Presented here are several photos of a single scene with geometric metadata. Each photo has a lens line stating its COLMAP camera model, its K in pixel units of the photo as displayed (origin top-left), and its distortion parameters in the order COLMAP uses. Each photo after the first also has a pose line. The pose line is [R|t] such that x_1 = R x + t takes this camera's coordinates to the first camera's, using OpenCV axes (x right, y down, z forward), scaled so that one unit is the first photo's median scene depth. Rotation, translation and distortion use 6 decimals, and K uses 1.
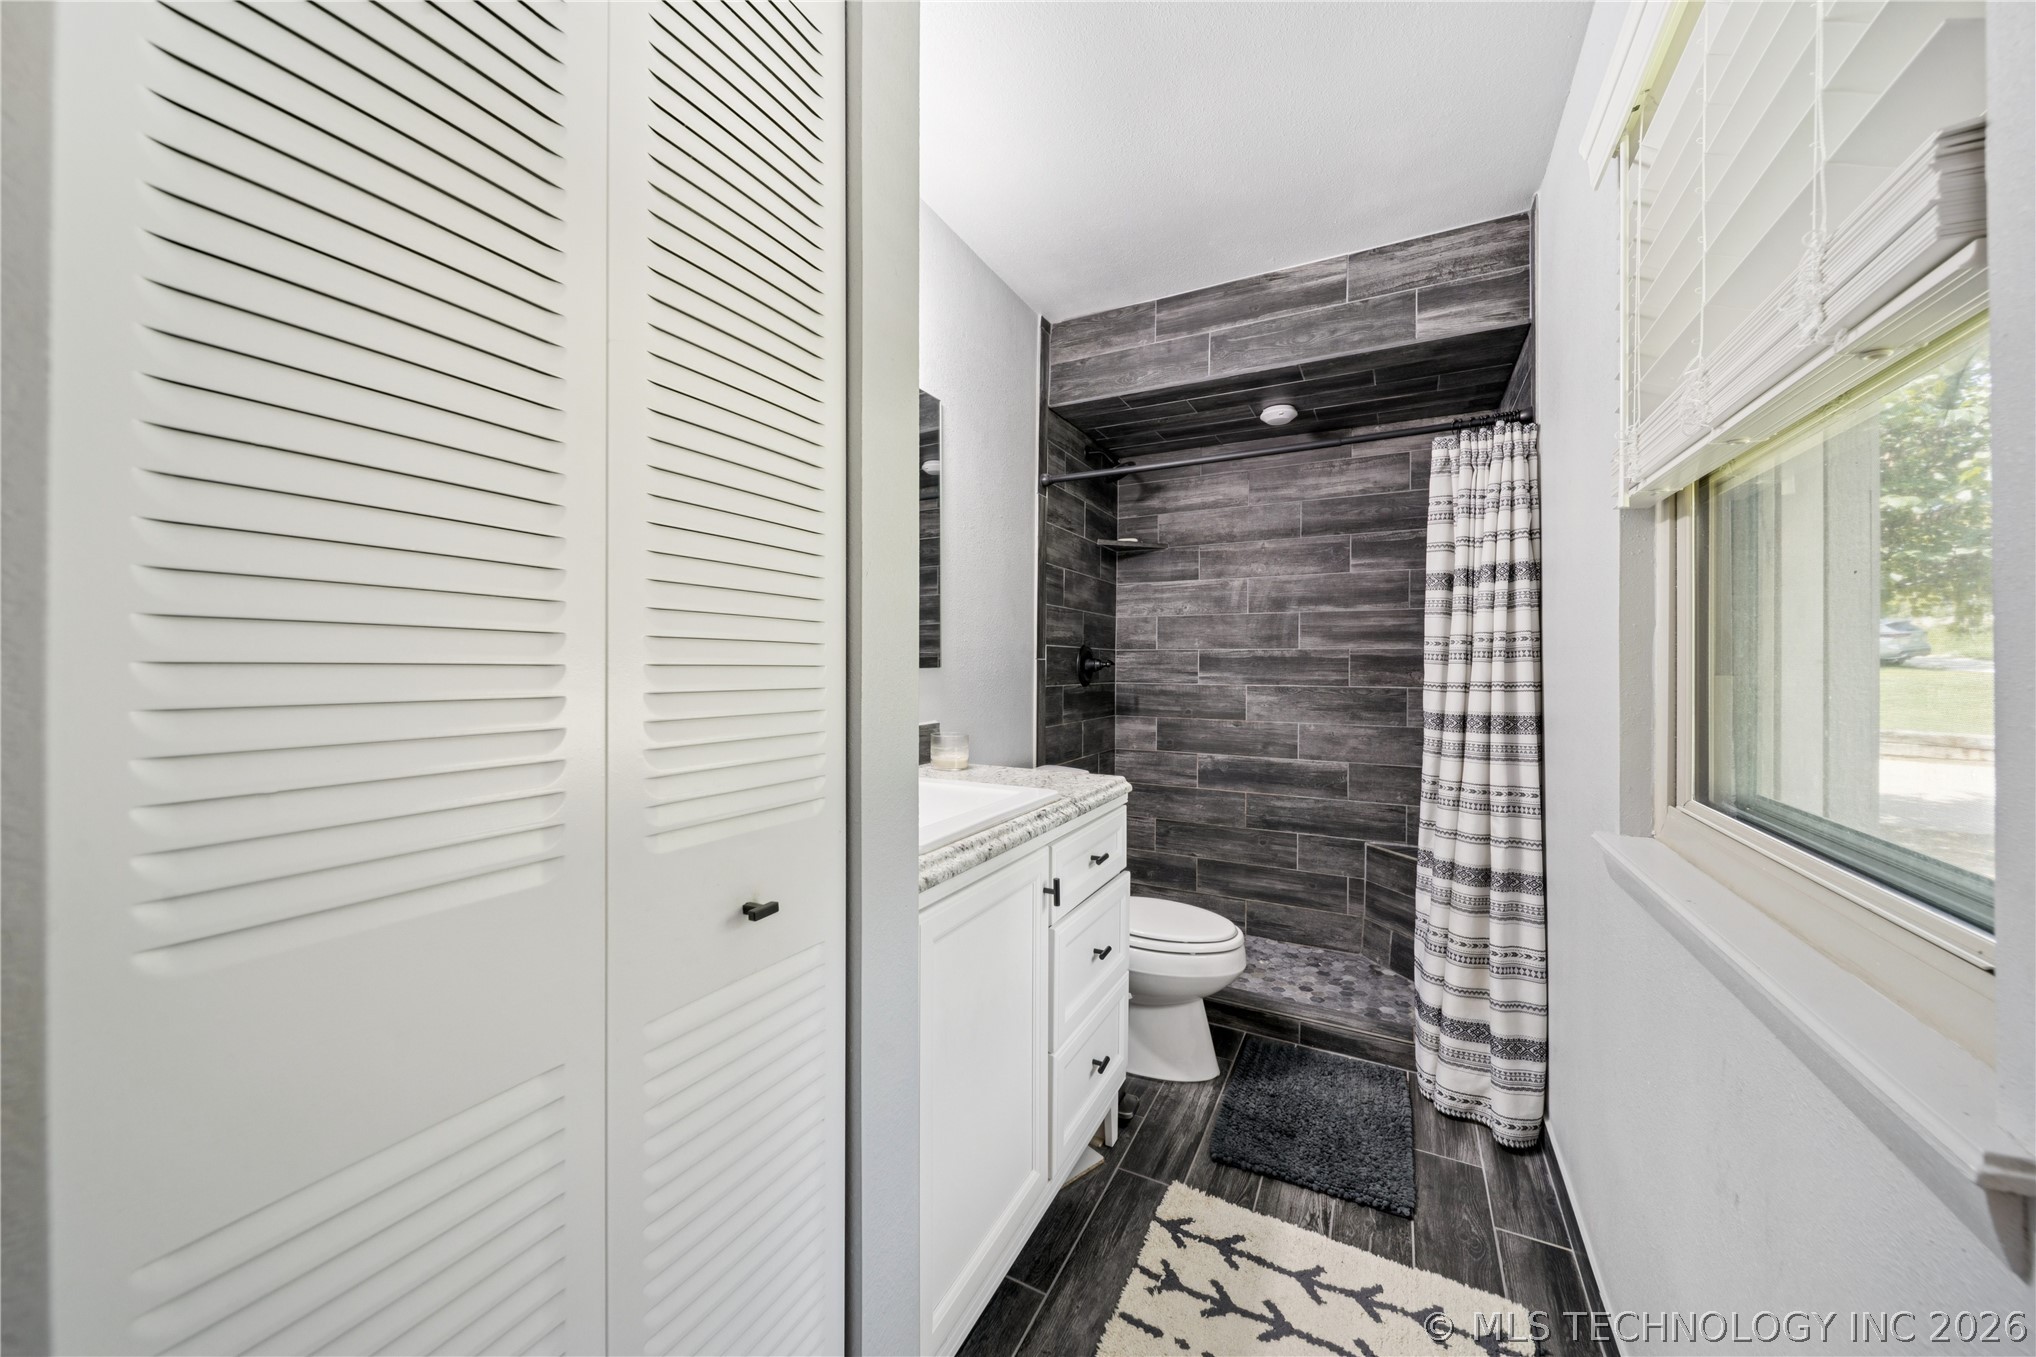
lens RADIAL K [[716.4, 0, 1020.9], [0, 716.4, 691.8], [0, 0, 1]] dist [0.000688, -0.002780]
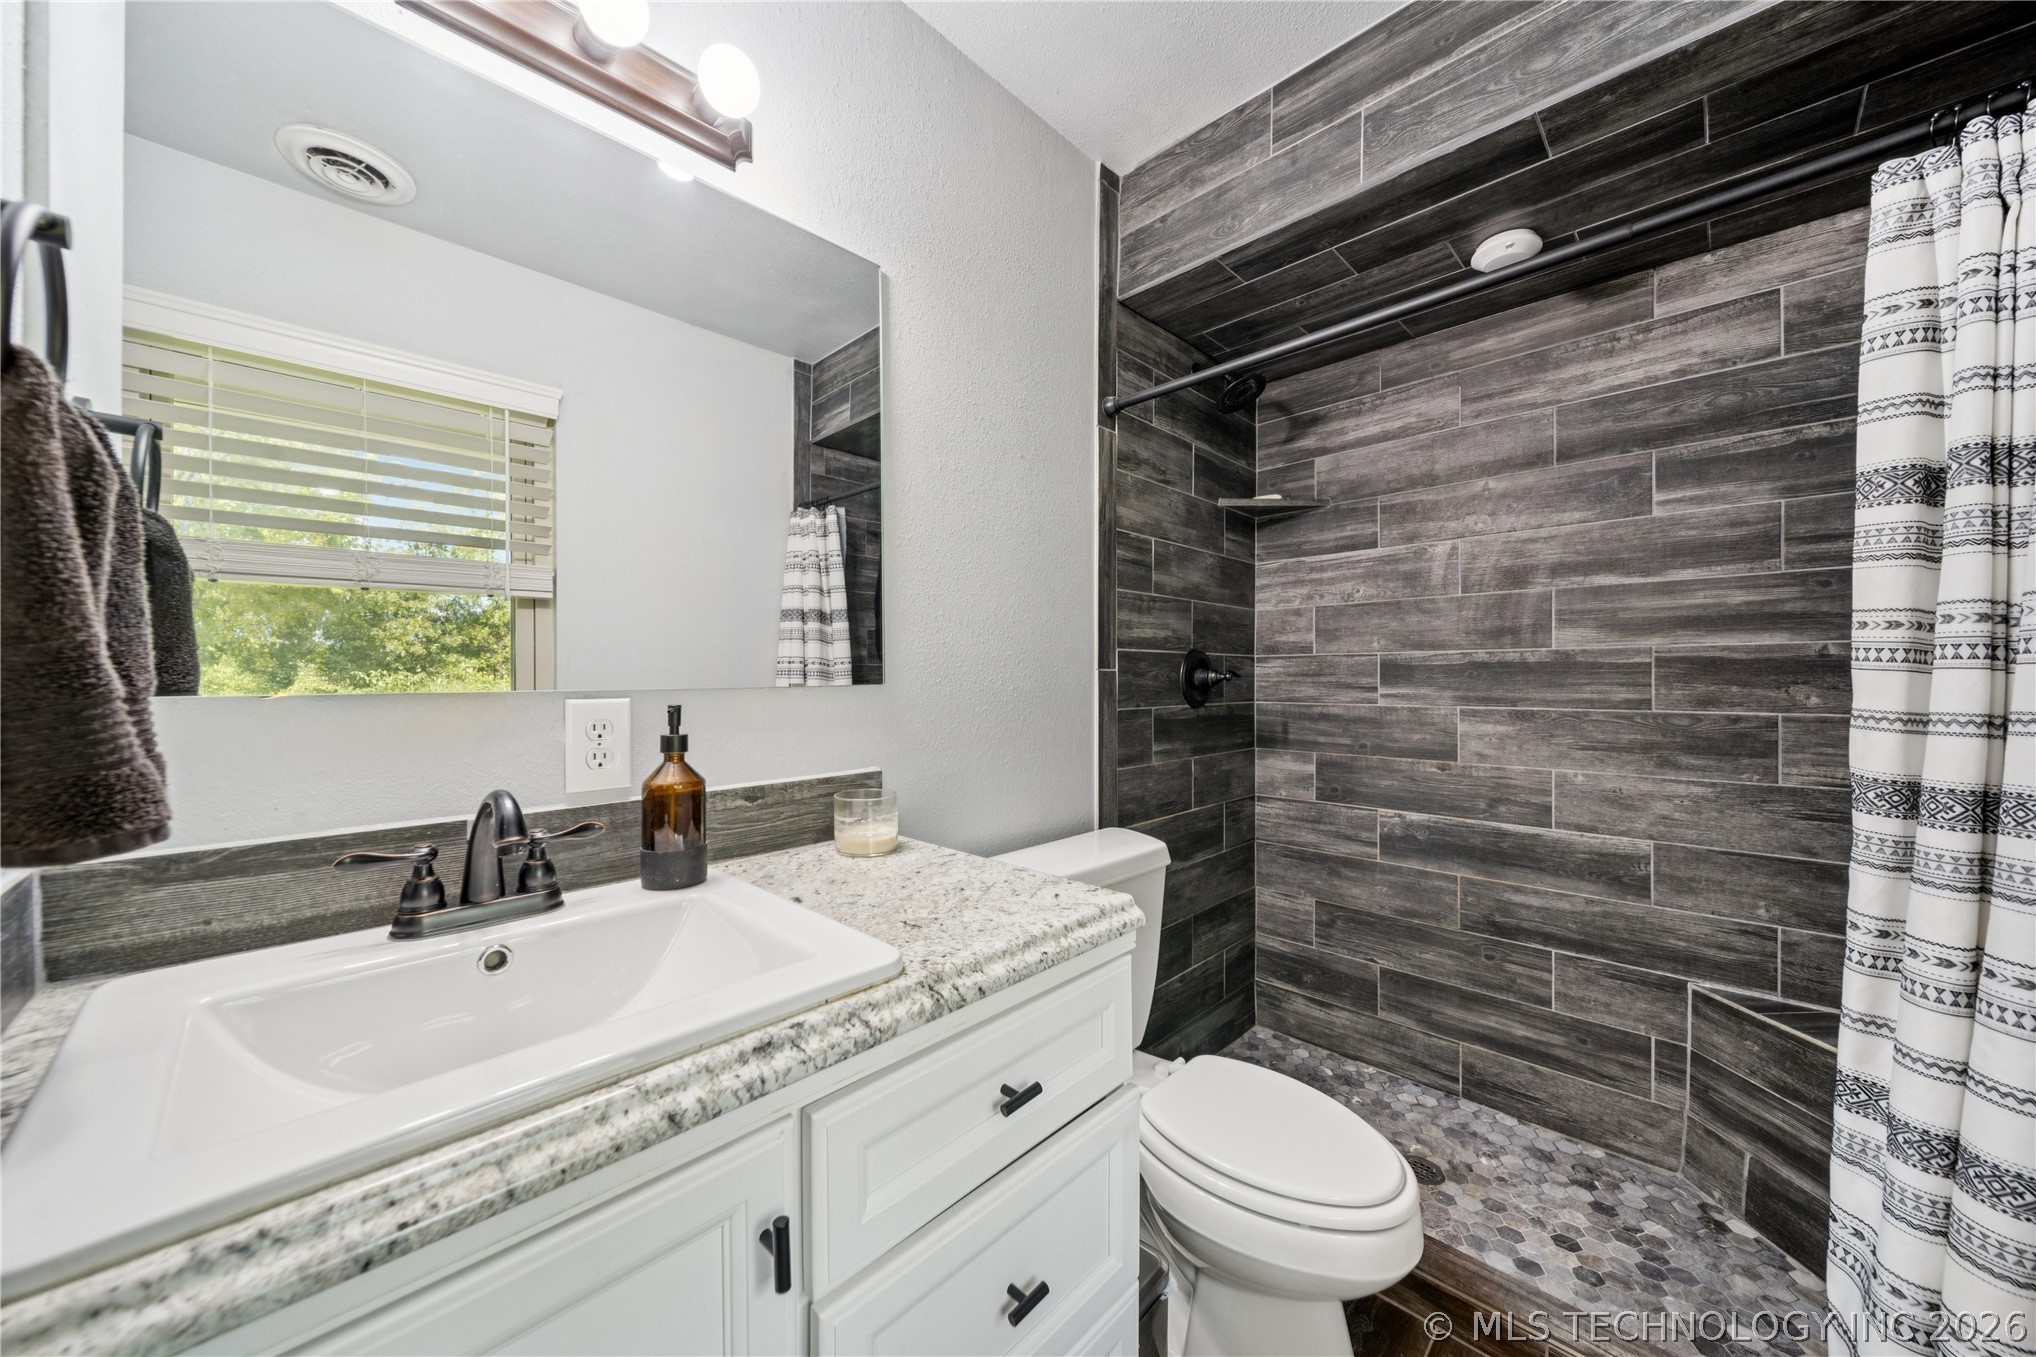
lens RADIAL K [[716.4, 0, 1020.9], [0, 716.4, 691.8], [0, 0, 1]] dist [0.000688, -0.002780]
pose [[0.958854, -0.000132, -0.283901, 0.129426], [-0.004790, 0.999850, -0.016642, -0.011247], [0.283860, 0.017317, 0.958709, 0.293796]]
